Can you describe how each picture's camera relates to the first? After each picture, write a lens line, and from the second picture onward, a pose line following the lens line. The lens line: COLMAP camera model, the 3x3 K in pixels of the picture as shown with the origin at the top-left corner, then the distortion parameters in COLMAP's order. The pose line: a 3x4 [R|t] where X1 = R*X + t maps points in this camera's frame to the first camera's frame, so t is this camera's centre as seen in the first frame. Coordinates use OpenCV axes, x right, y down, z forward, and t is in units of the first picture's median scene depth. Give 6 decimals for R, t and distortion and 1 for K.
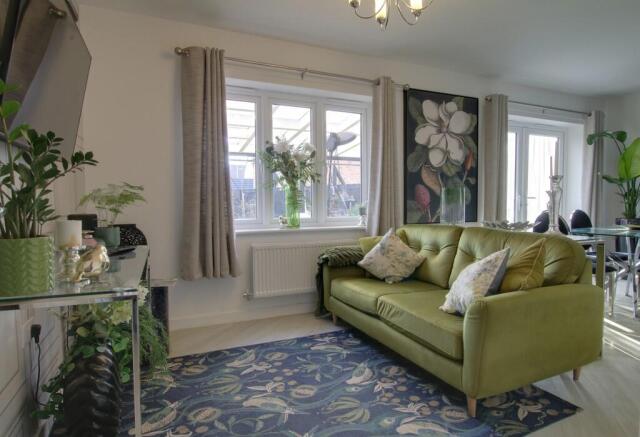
lens RADIAL K [[364.6, 0, 320.0], [0, 364.6, 218.5], [0, 0, 1]] dist [-0.002527, 0.000000]
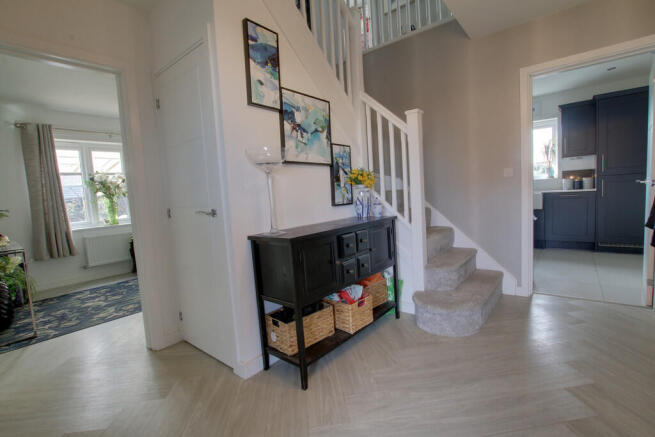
lens RADIAL K [[305.4, 0, 327.5], [0, 305.4, 218.5], [0, 0, 1]] dist [-0.016135, -0.000677]
pose [[0.894074, -0.082953, 0.440172, 0.220594], [0.064991, 0.996327, 0.055755, -0.018907], [-0.443180, -0.021242, 0.896181, -0.789903]]
